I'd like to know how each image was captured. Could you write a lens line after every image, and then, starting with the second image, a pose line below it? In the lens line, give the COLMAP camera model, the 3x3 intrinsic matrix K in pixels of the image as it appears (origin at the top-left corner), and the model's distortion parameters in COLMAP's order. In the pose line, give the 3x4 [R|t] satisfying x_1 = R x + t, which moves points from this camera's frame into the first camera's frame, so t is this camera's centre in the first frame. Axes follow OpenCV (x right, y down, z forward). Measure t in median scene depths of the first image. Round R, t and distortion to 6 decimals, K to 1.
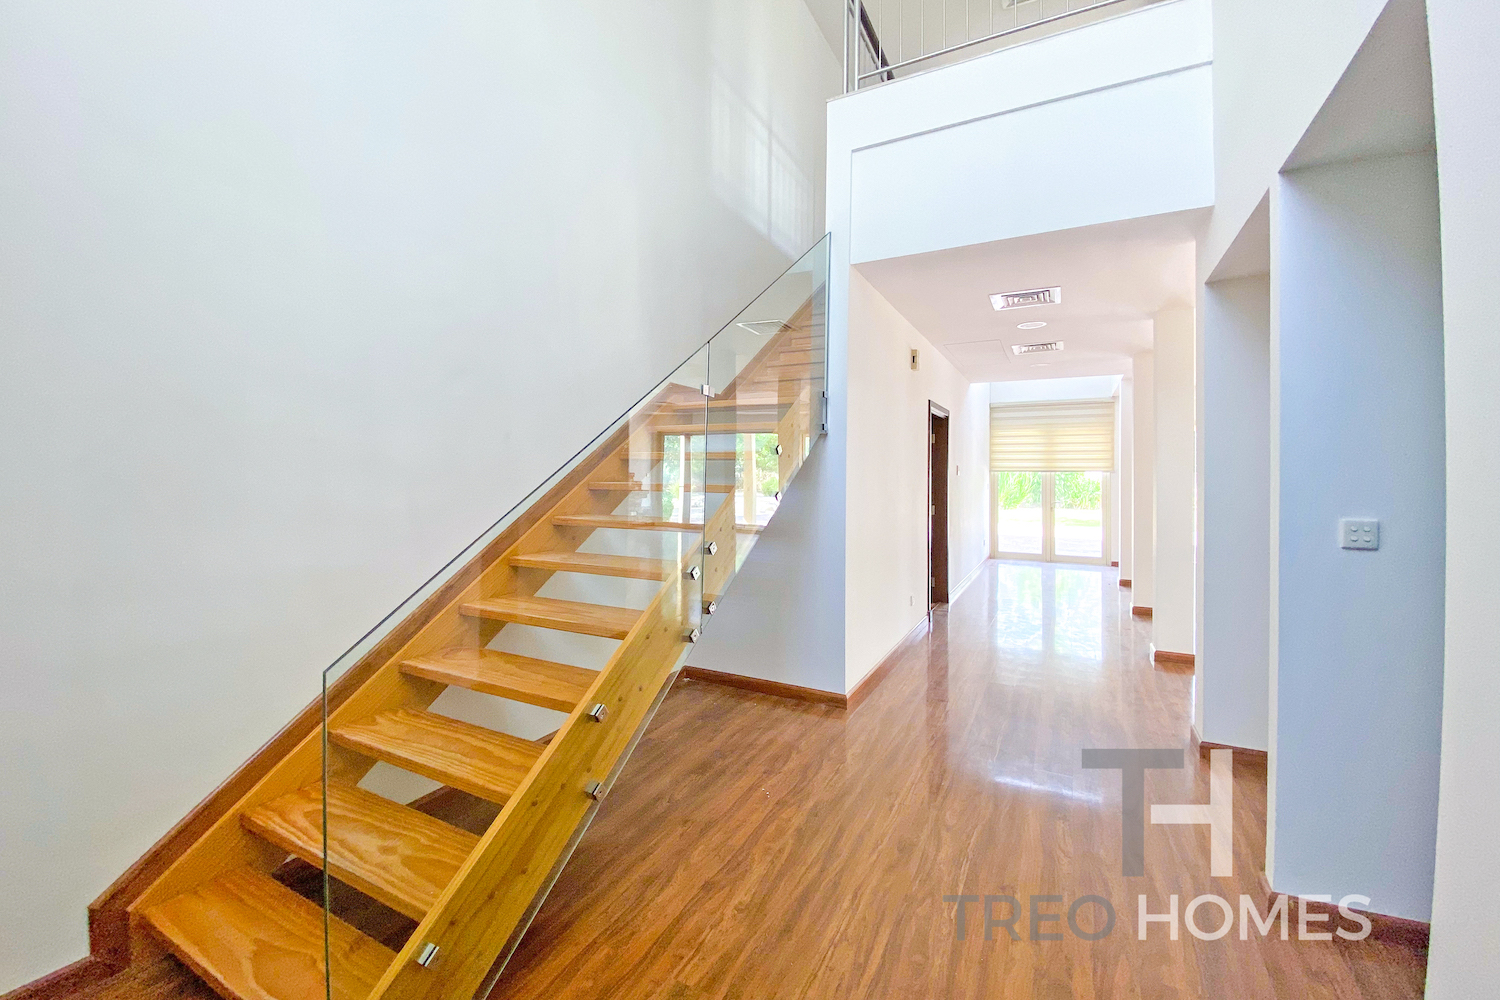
lens RADIAL K [[592.3, 0, 762.1], [0, 592.3, 474.8], [0, 0, 1]] dist [0.035544, -0.020263]
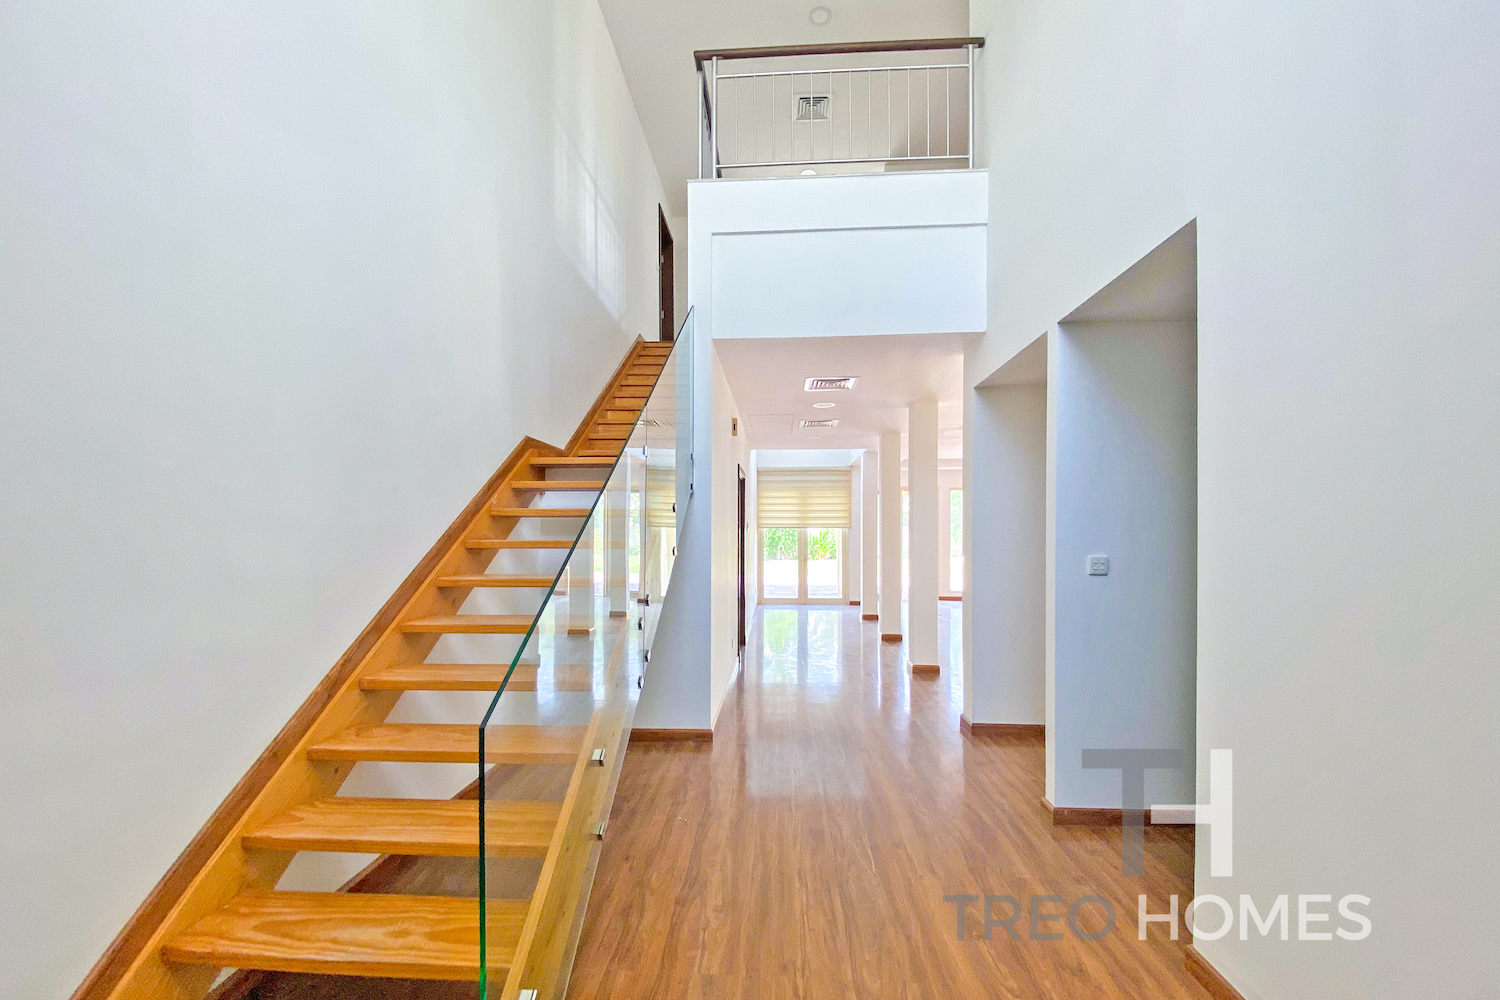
lens RADIAL K [[567.9, 0, 776.1], [0, 567.9, 542.4], [0, 0, 1]] dist [0.045158, -0.019007]
pose [[0.919648, -0.015227, 0.392447, -0.275528], [0.008068, 0.999770, 0.019885, 0.002116], [-0.392660, -0.015121, 0.919559, -0.032932]]
